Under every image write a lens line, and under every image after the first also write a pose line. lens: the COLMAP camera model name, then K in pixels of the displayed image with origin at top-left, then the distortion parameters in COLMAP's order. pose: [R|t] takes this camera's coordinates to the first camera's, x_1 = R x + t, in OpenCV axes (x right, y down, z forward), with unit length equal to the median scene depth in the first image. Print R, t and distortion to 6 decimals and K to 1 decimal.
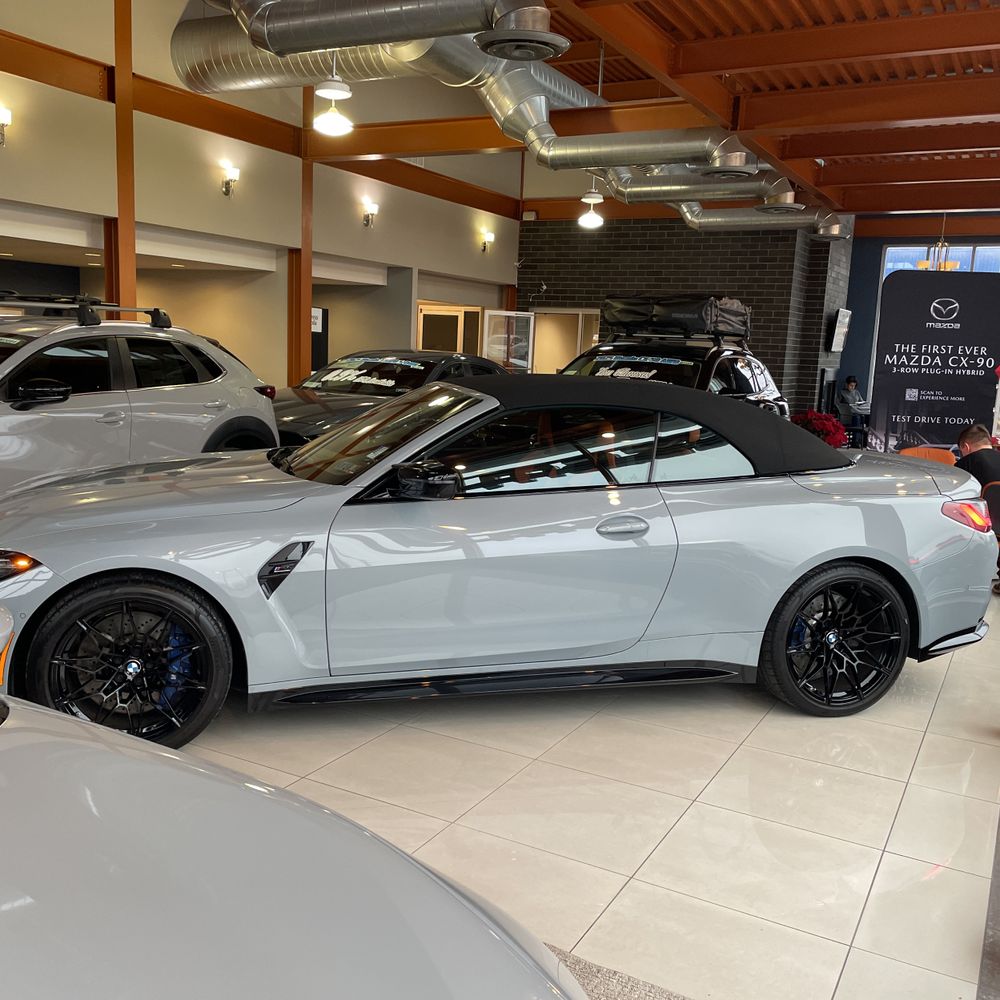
lens RADIAL K [[963.3, 0, 500.0], [0, 963.3, 500.0], [0, 0, 1]] dist [0.096467, -0.116677]
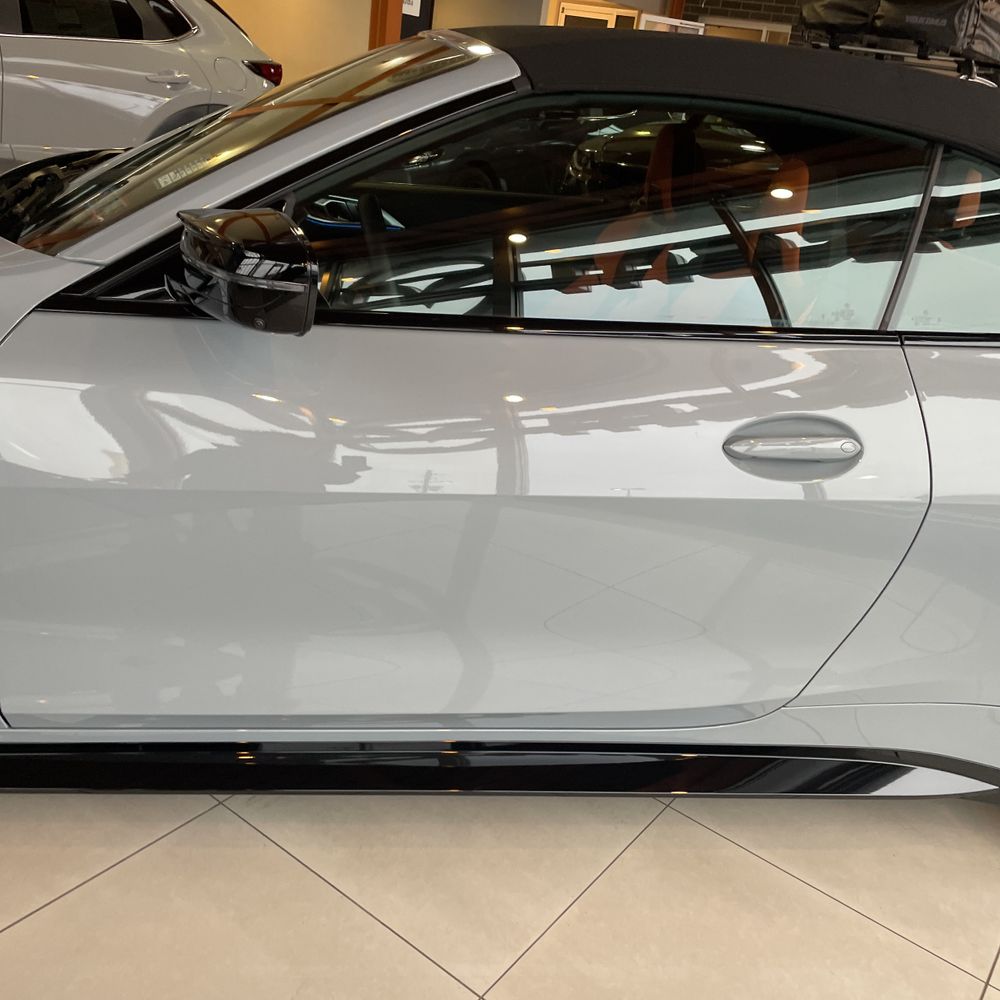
lens RADIAL K [[1053.2, 0, 500.0], [0, 1053.2, 500.0], [0, 0, 1]] dist [0.118662, -0.198250]
pose [[0.986306, 0.135285, -0.094328, 0.031648], [-0.110513, 0.966686, 0.230878, -0.020684], [0.122420, -0.217292, 0.968400, 0.332044]]
